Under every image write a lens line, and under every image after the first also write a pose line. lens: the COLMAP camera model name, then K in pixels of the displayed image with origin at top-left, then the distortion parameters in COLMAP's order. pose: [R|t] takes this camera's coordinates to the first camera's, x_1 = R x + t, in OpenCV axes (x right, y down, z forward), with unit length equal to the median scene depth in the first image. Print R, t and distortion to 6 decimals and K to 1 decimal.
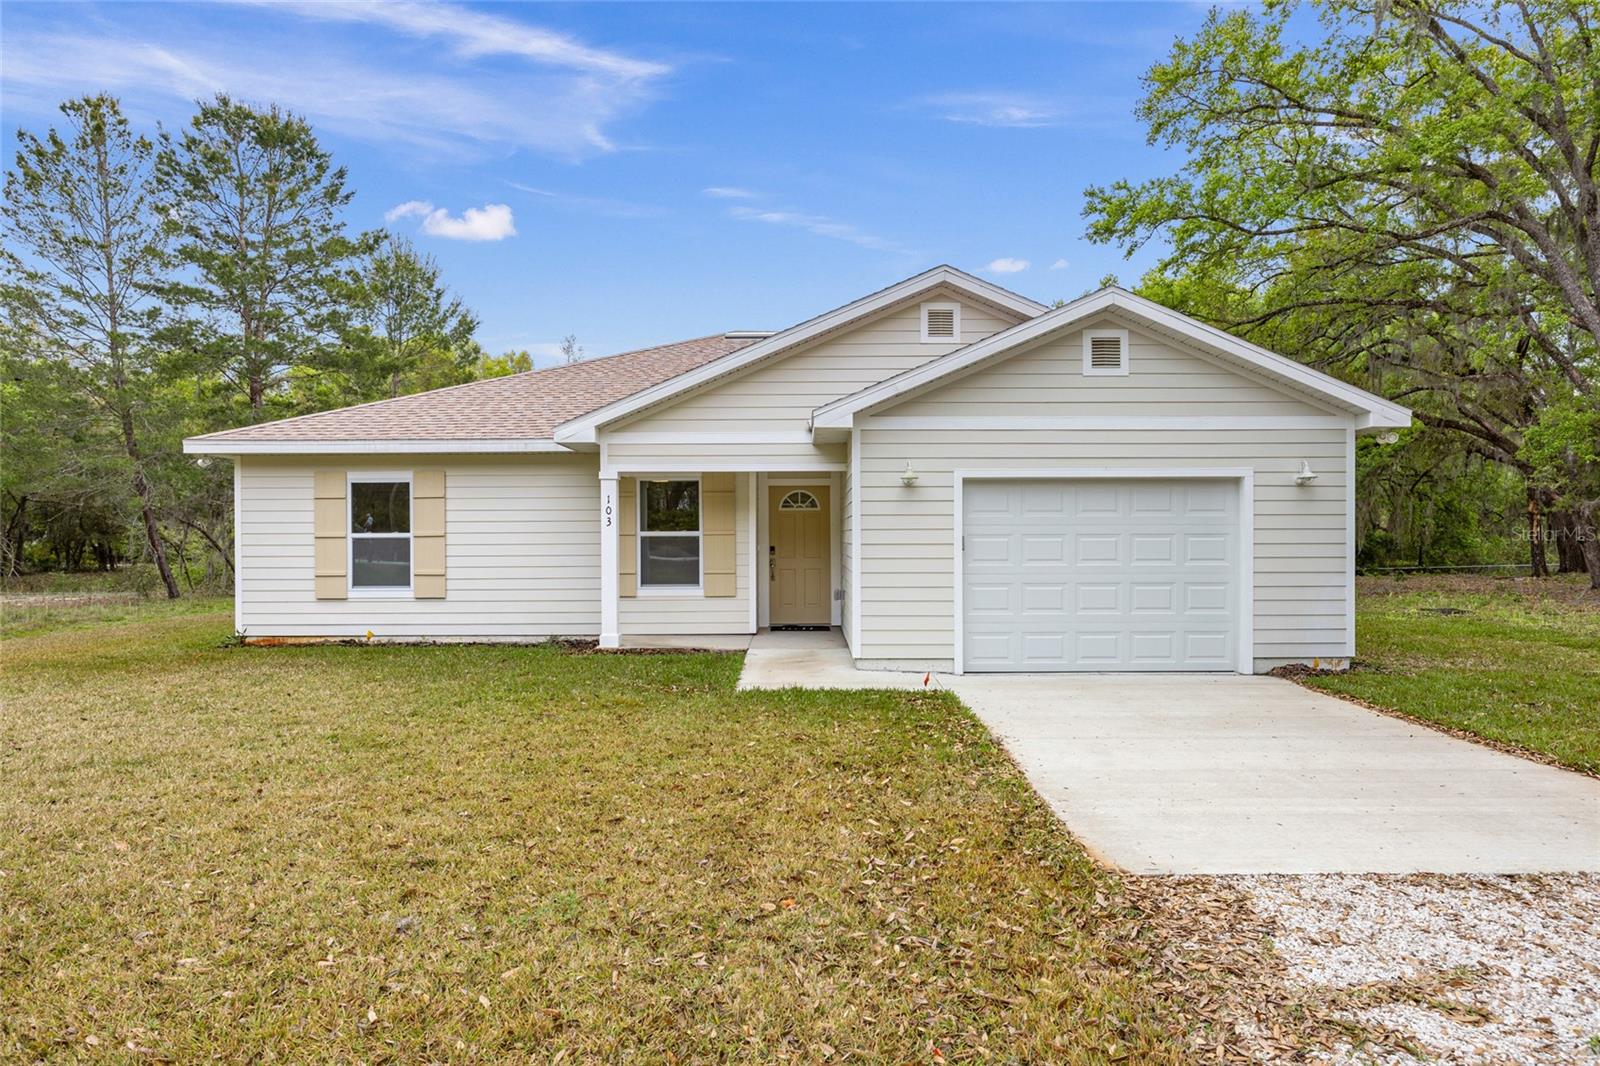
lens RADIAL K [[939.3, 0, 788.8], [0, 939.3, 550.1], [0, 0, 1]] dist [-0.003307, 0.000518]
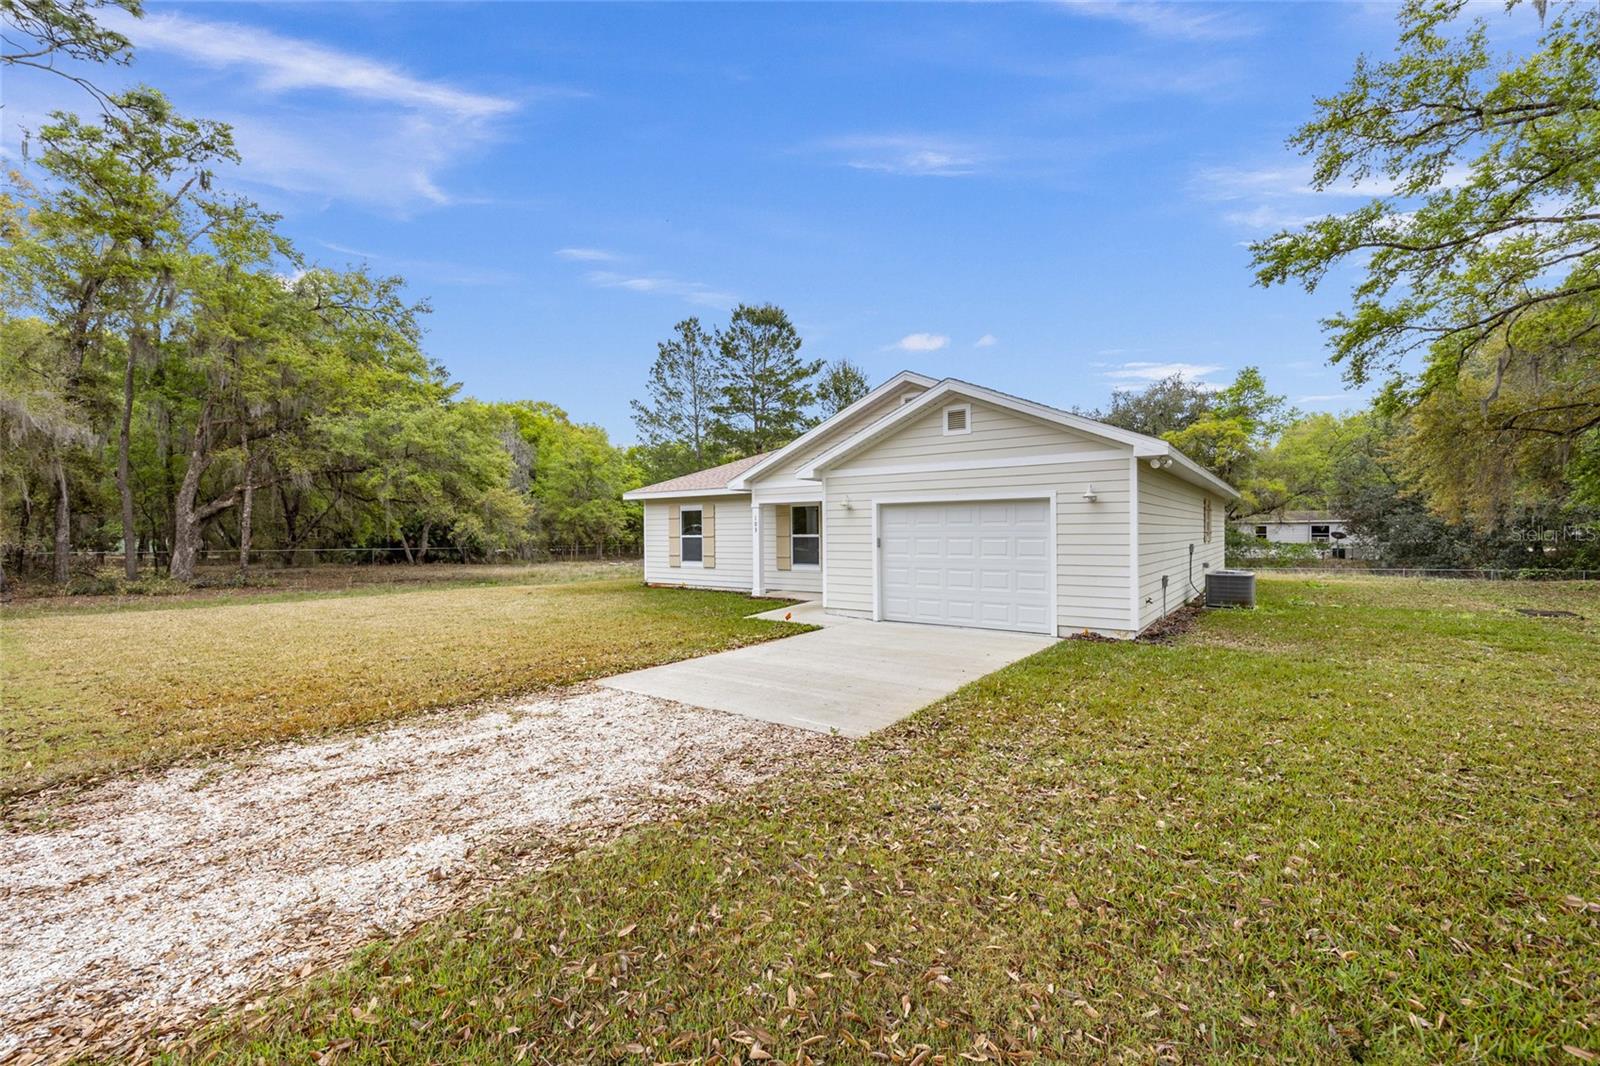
lens RADIAL K [[665.4, 0, 790.3], [0, 665.4, 538.7], [0, 0, 1]] dist [-0.002502, -0.000865]
pose [[0.798956, 0.004235, -0.601375, 0.614915], [-0.009271, 0.999943, -0.005275, -0.005008], [0.601318, 0.009790, 0.798950, -0.030996]]
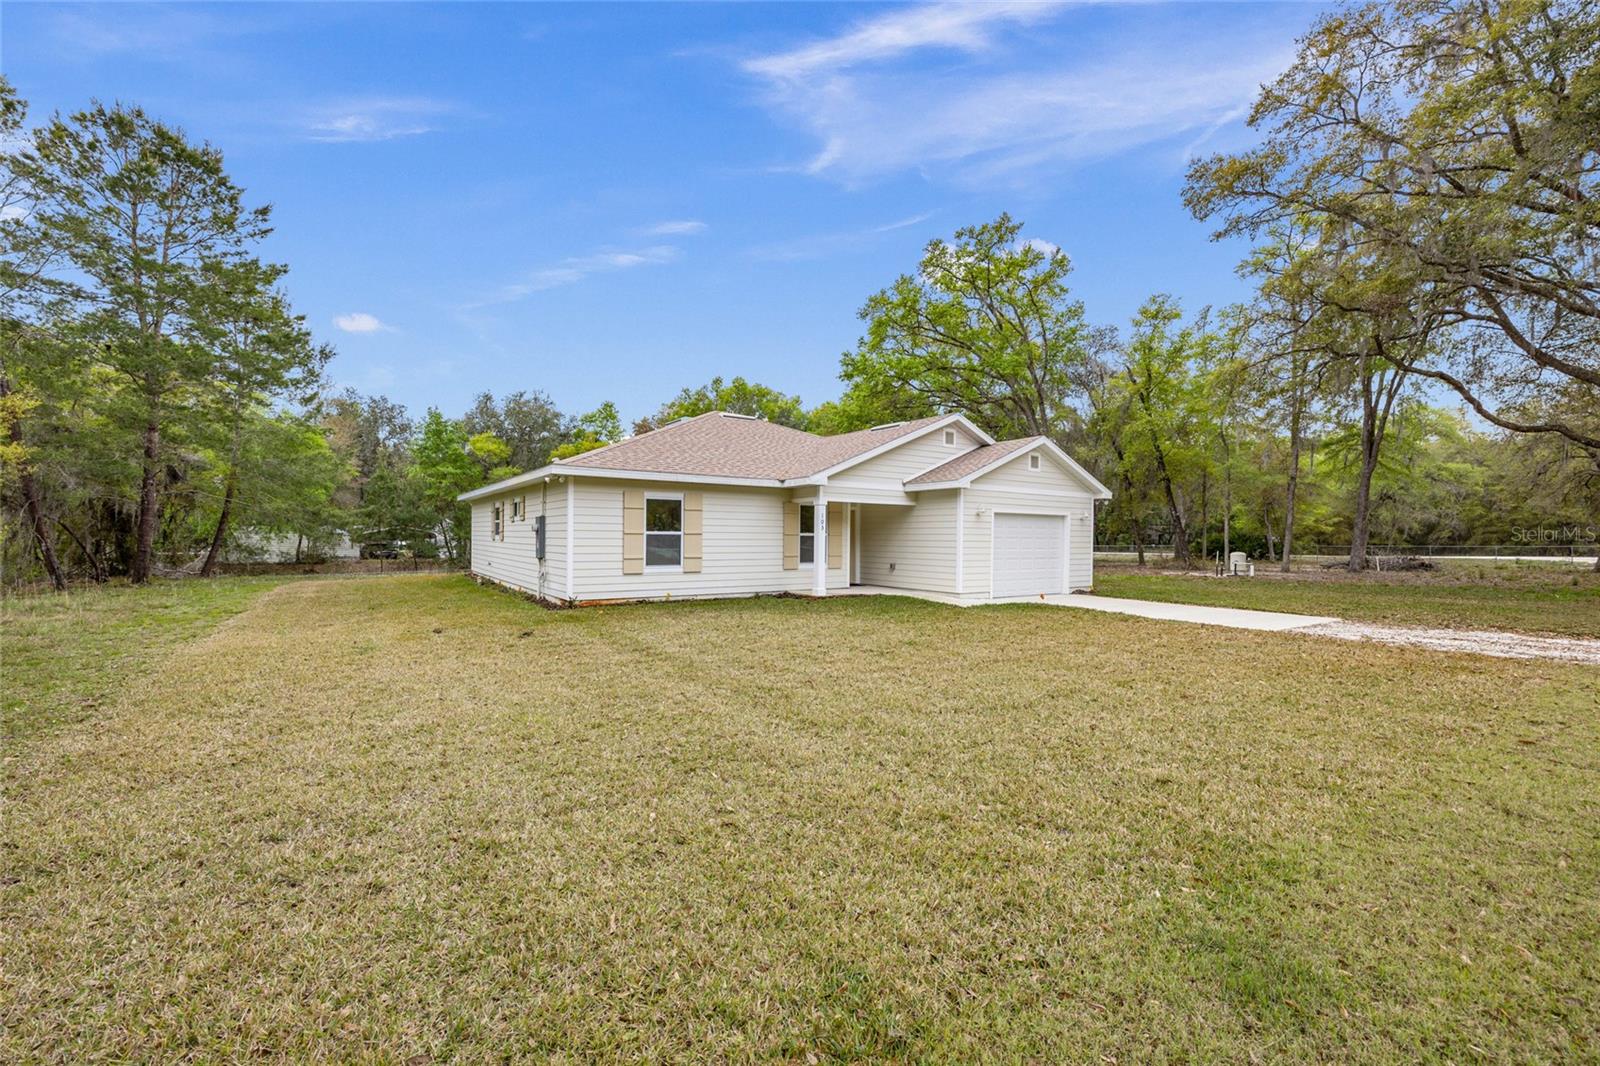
lens RADIAL K [[665.4, 0, 790.3], [0, 665.4, 538.7], [0, 0, 1]] dist [-0.002502, -0.000865]
pose [[0.831799, 0.010130, 0.554985, -0.886680], [-0.003240, 0.999905, -0.013395, 0.008197], [-0.555068, 0.009344, 0.831753, -0.051320]]
